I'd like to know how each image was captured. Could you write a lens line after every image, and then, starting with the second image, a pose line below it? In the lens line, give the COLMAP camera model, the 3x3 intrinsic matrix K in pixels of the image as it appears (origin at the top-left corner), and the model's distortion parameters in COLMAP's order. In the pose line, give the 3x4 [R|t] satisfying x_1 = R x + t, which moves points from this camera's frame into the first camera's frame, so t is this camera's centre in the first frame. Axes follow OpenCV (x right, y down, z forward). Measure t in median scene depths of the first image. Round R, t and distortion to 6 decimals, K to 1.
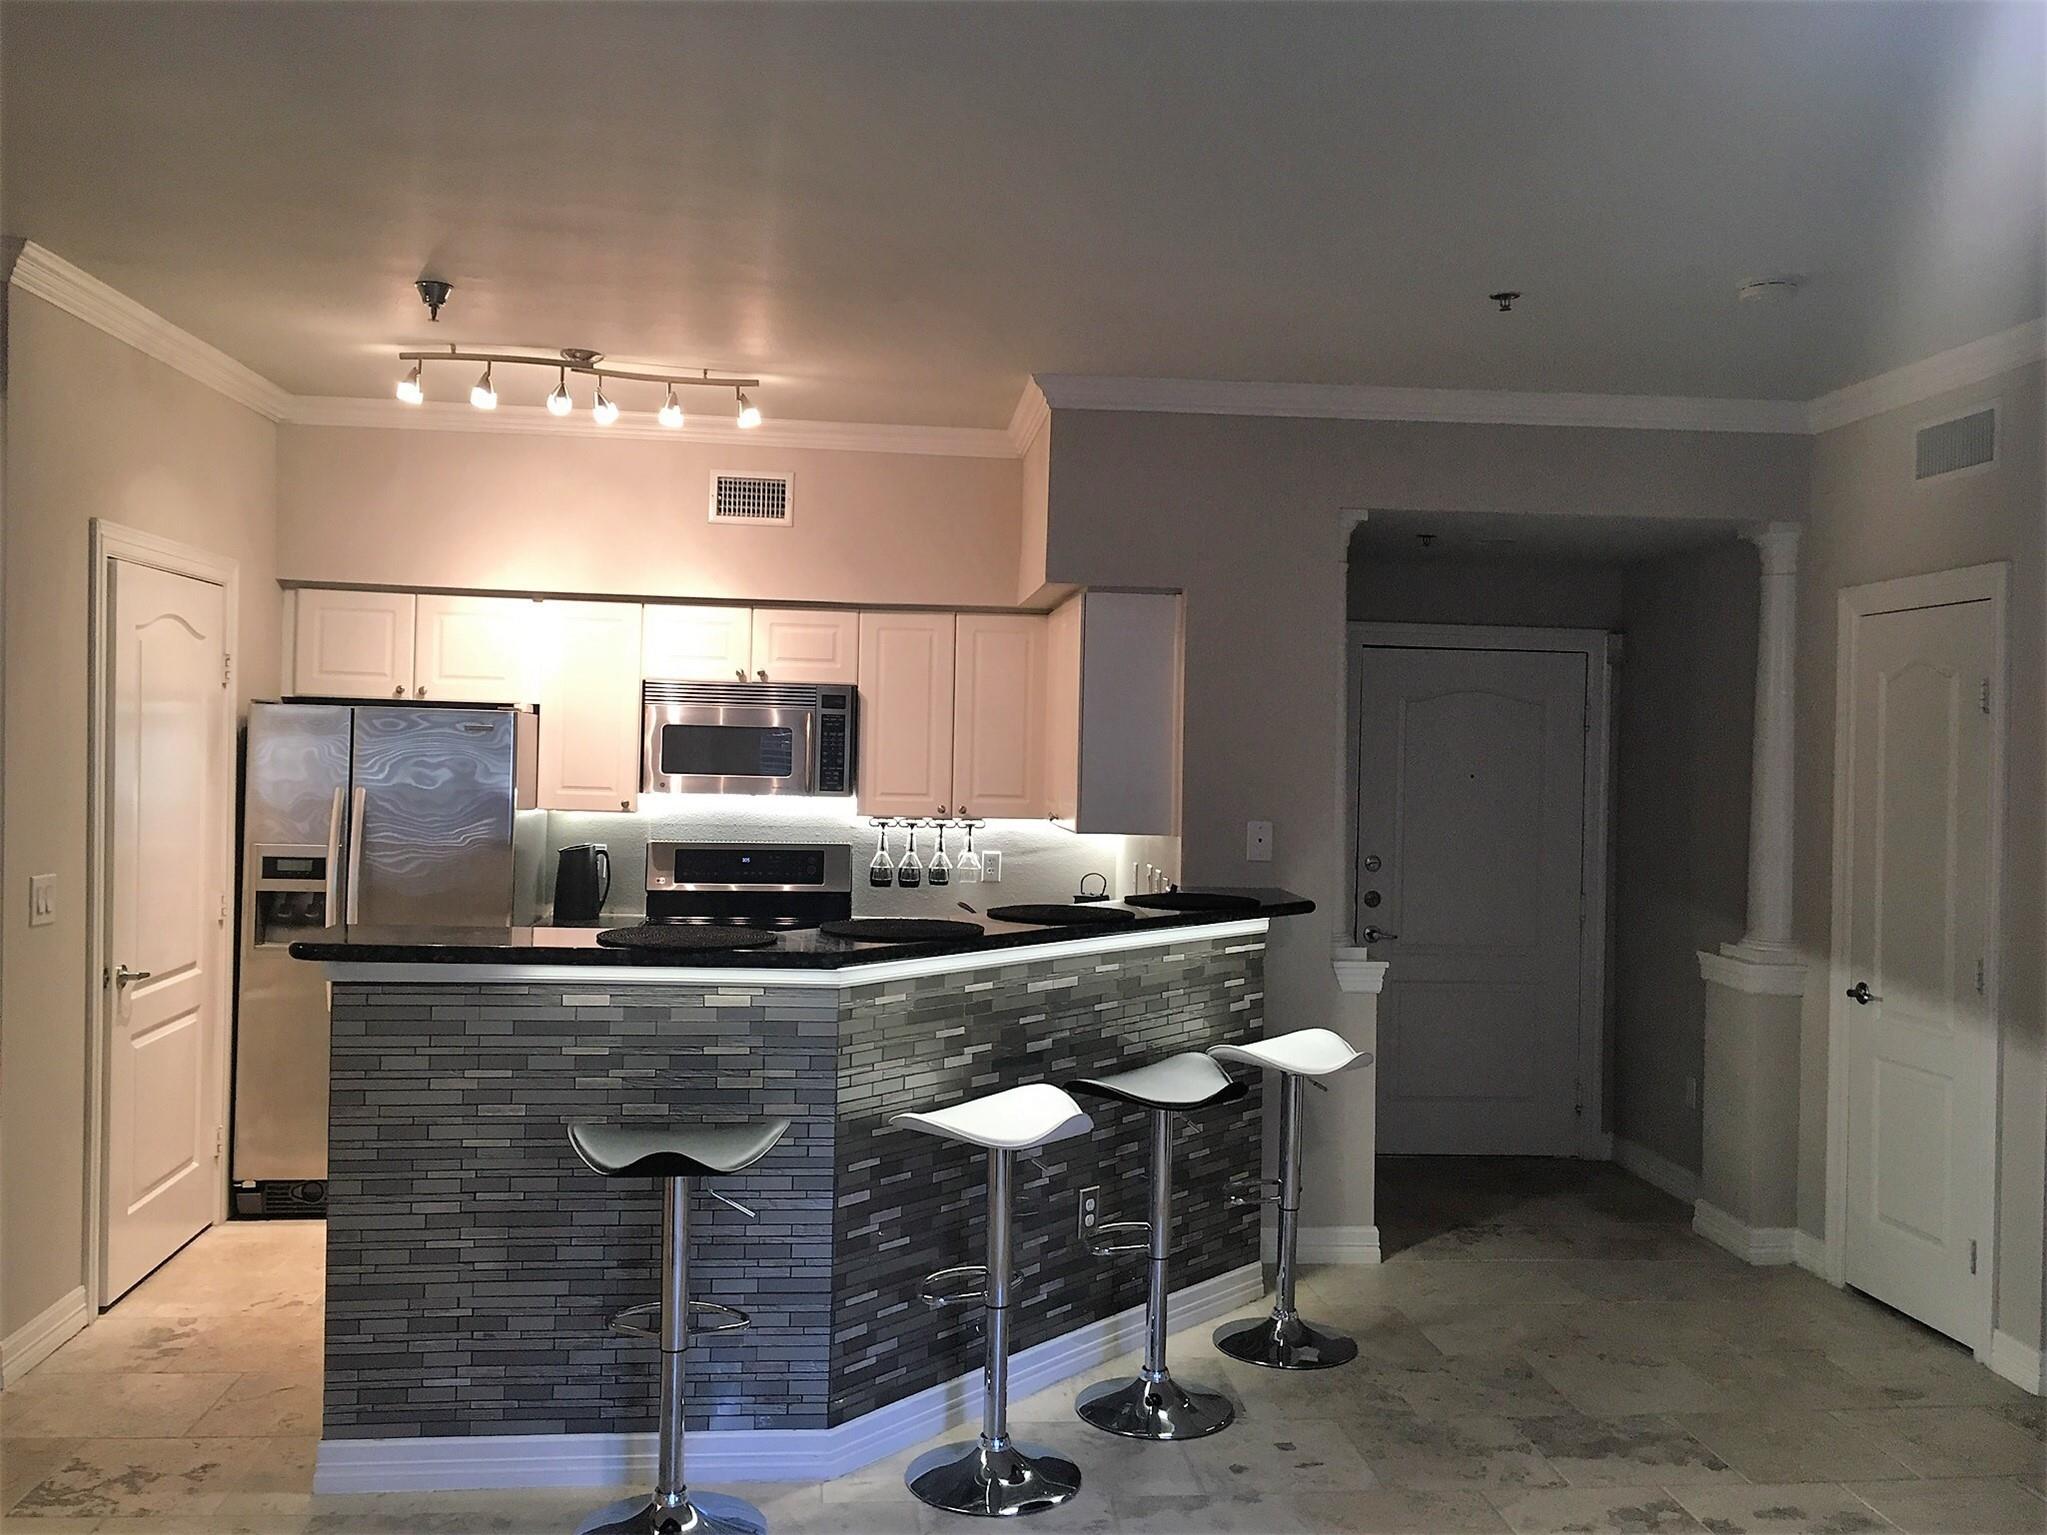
lens RADIAL K [[1721.3, 0, 1032.5], [0, 1721.3, 762.9], [0, 0, 1]] dist [0.083800, -0.110916]
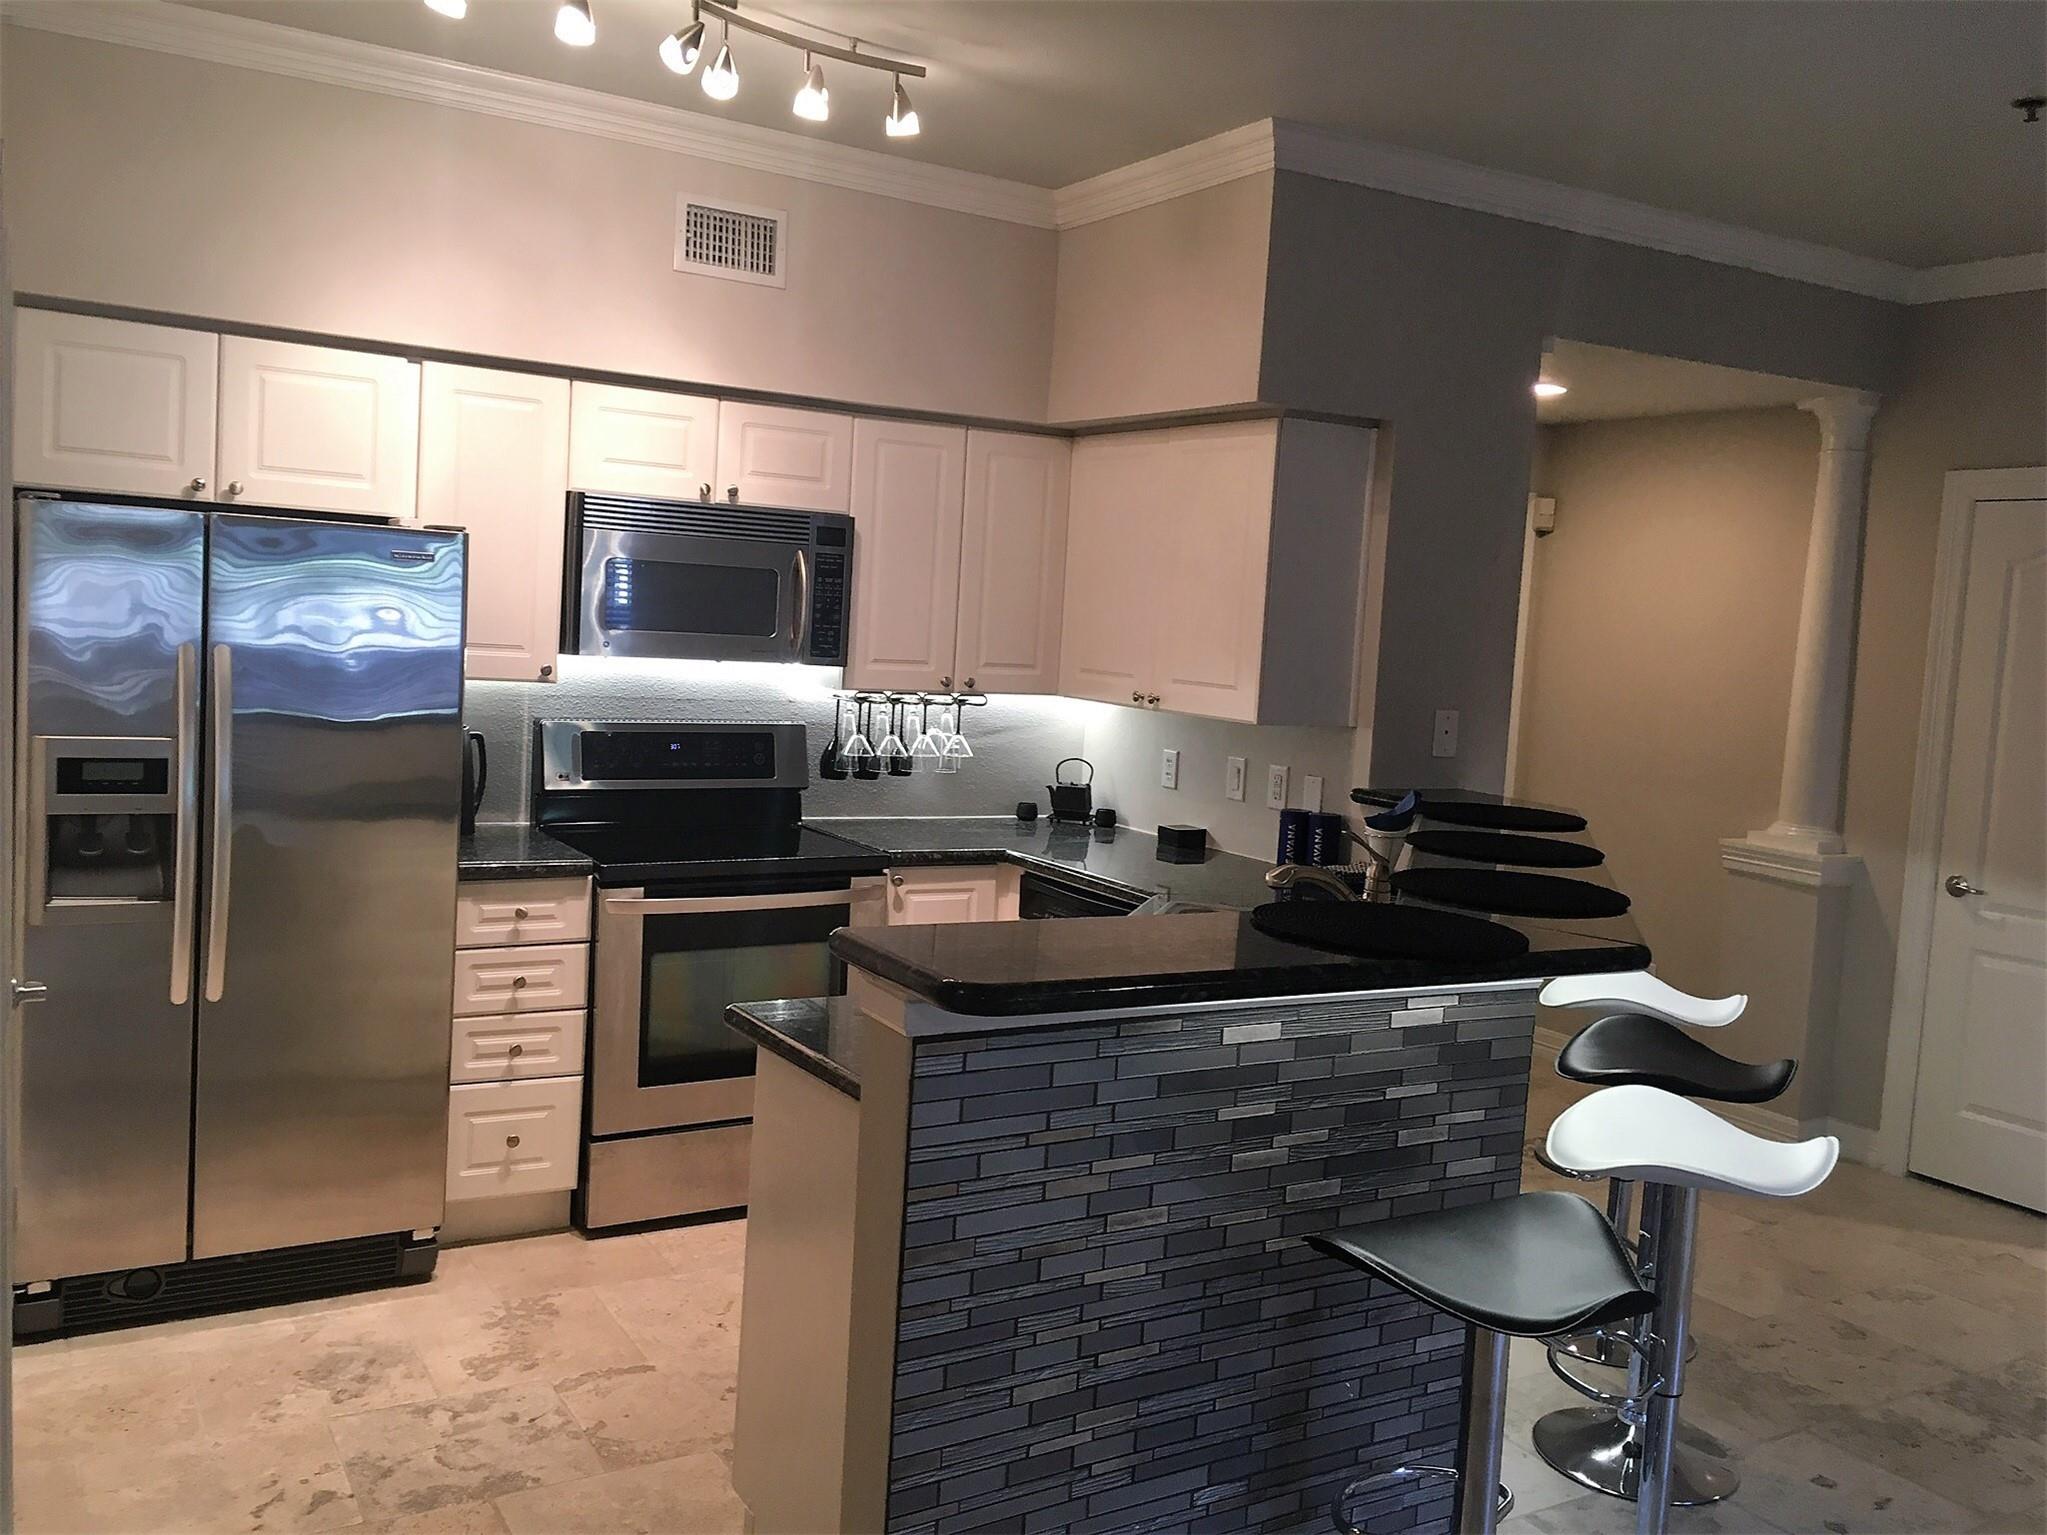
lens RADIAL K [[1721.3, 0, 1032.5], [0, 1721.3, 762.9], [0, 0, 1]] dist [0.083800, -0.110916]
pose [[0.903882, -0.009793, 0.427671, -0.361522], [-0.032807, 0.995207, 0.092126, -0.009963], [-0.426523, -0.097302, 0.899228, 0.288751]]
